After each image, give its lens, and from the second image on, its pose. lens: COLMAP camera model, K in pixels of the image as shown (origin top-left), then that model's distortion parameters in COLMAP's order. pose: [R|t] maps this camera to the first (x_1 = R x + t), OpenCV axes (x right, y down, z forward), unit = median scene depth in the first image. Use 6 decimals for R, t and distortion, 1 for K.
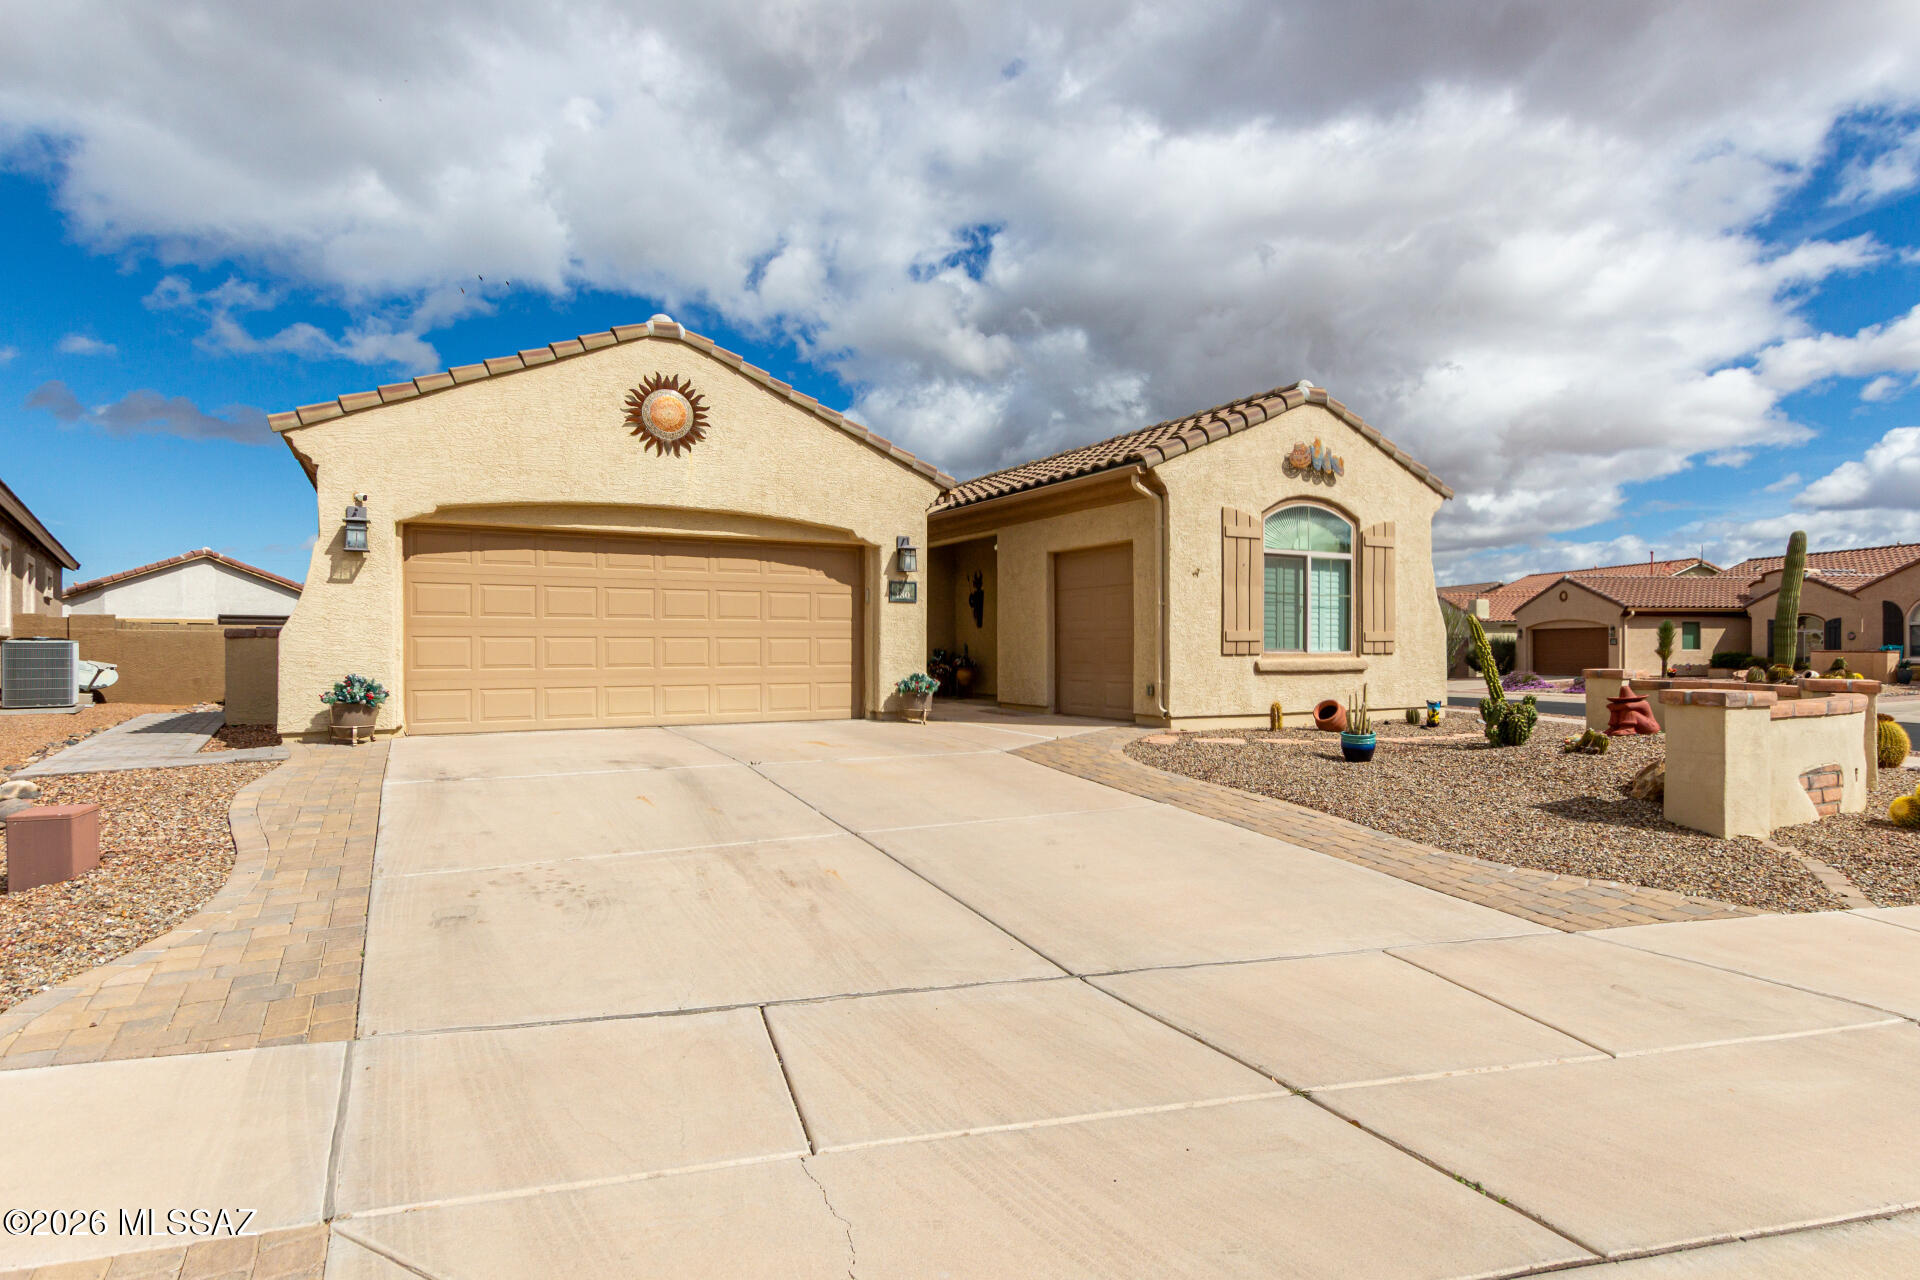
lens RADIAL K [[1093.6, 0, 955.4], [0, 1093.6, 632.9], [0, 0, 1]] dist [0.024293, 0.000083]
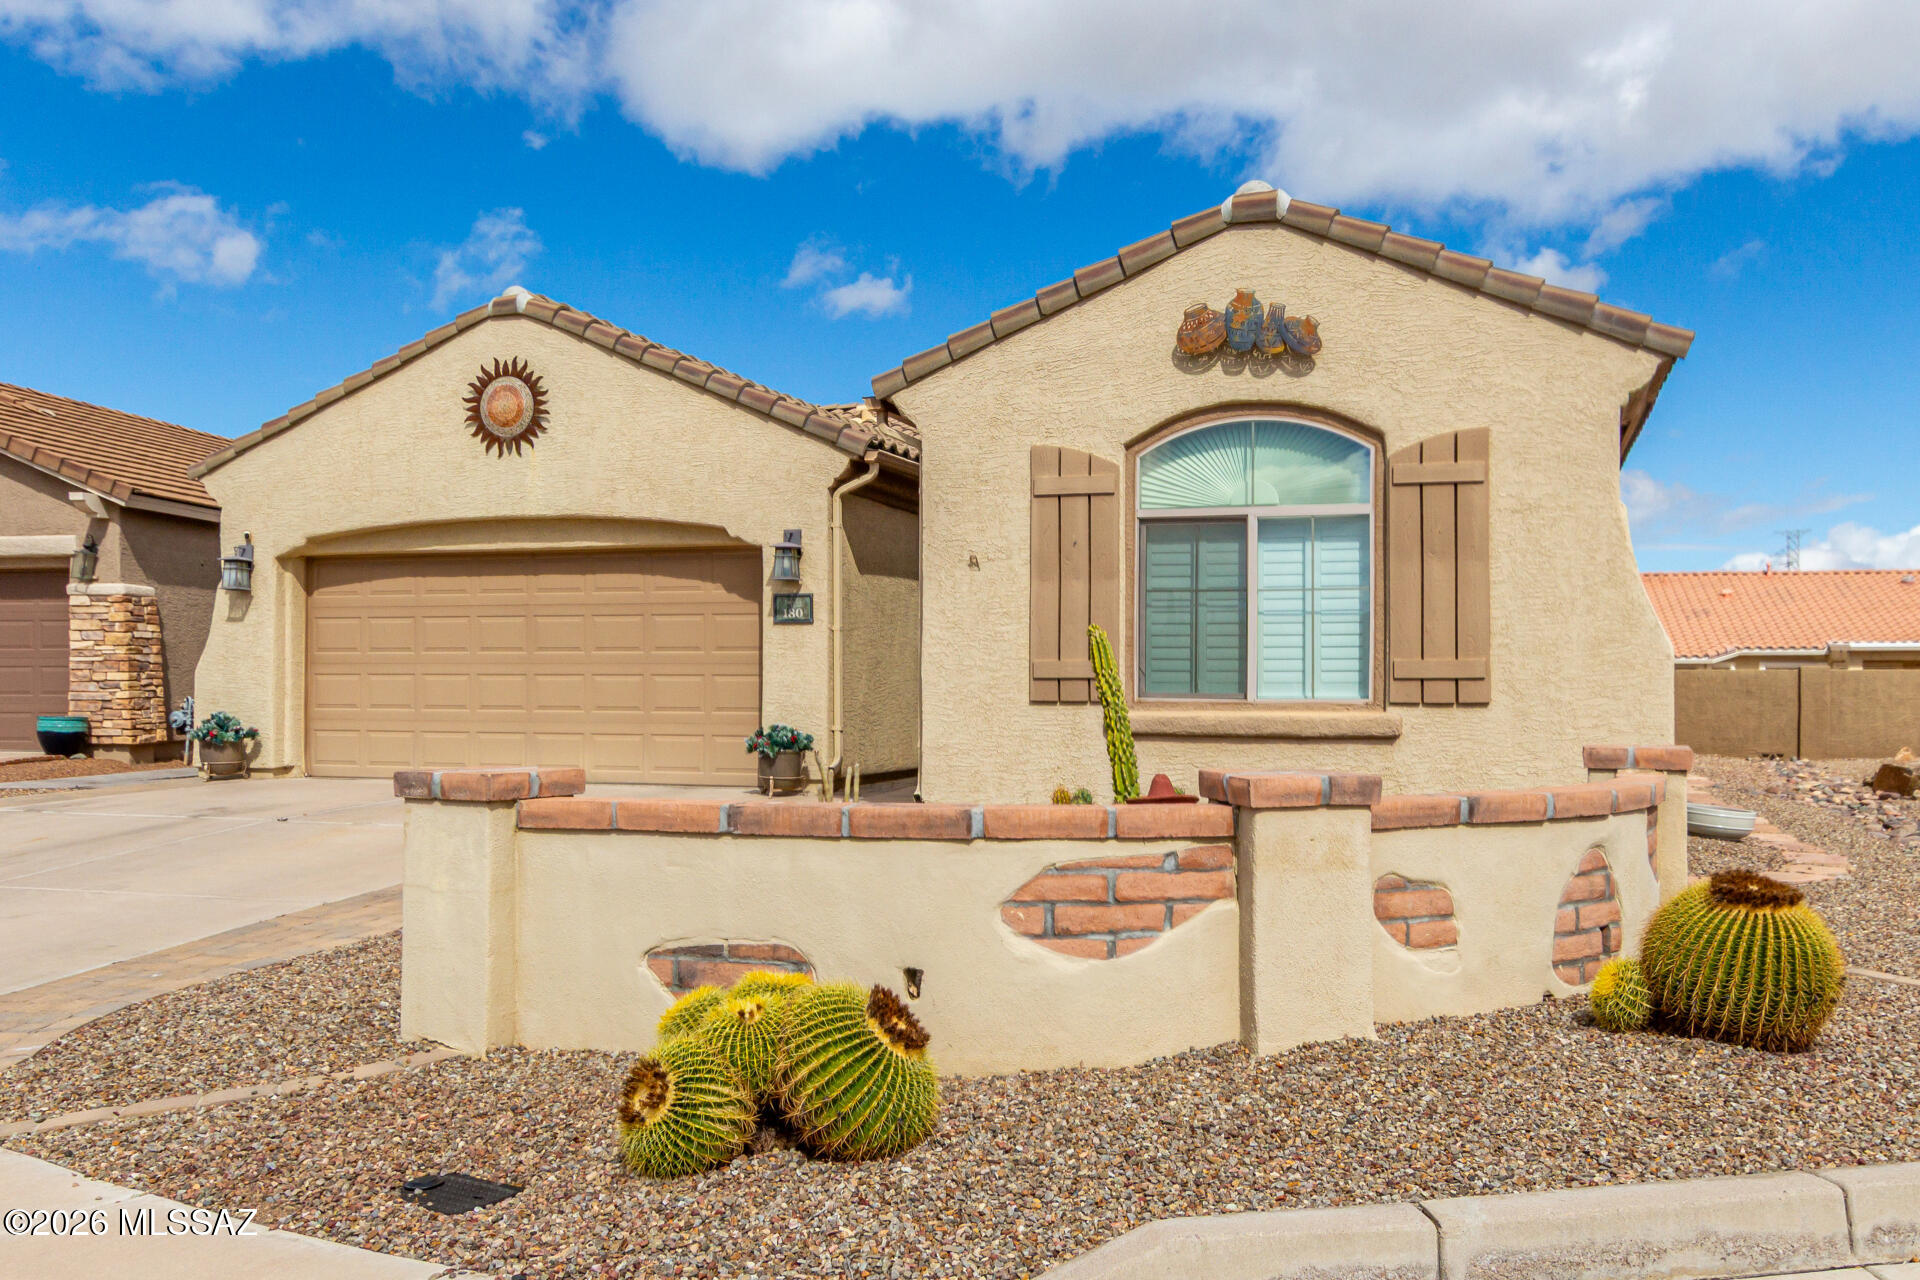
lens RADIAL K [[1630.6, 0, 963.3], [0, 1630.6, 656.1], [0, 0, 1]] dist [0.018453, -0.008205]
pose [[0.685191, -0.010927, -0.728282, 0.822811], [0.004744, 0.999933, -0.010539, 0.004529], [0.728348, 0.003766, 0.685197, 0.379495]]
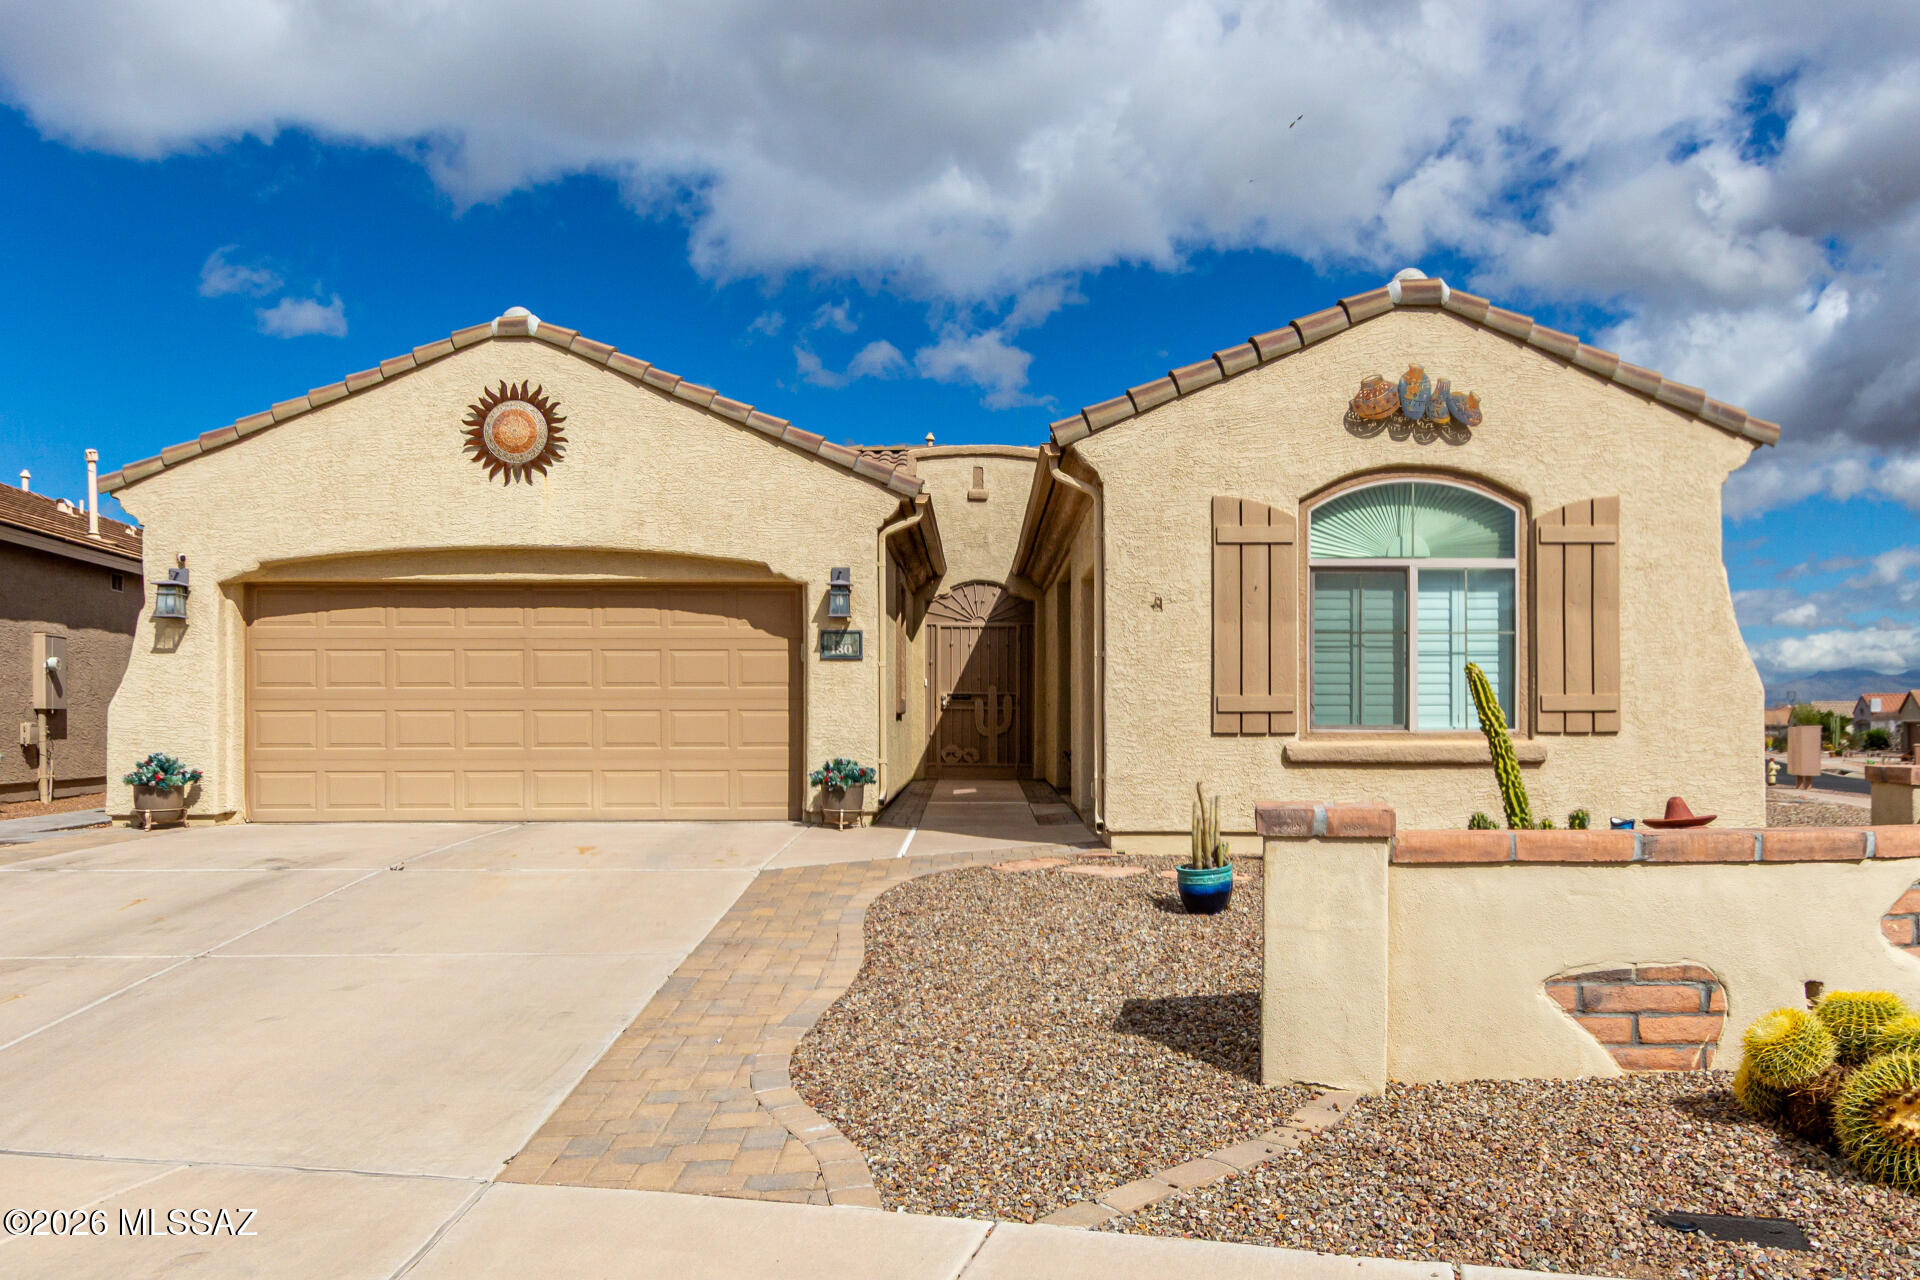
lens RADIAL K [[1493.2, 0, 956.3], [0, 1493.2, 695.4], [0, 0, 1]] dist [0.024962, -0.000613]
pose [[0.877240, -0.009513, -0.479958, 0.509977], [0.007305, 0.999952, -0.006469, 0.002311], [0.479997, 0.002169, 0.877268, 0.184436]]
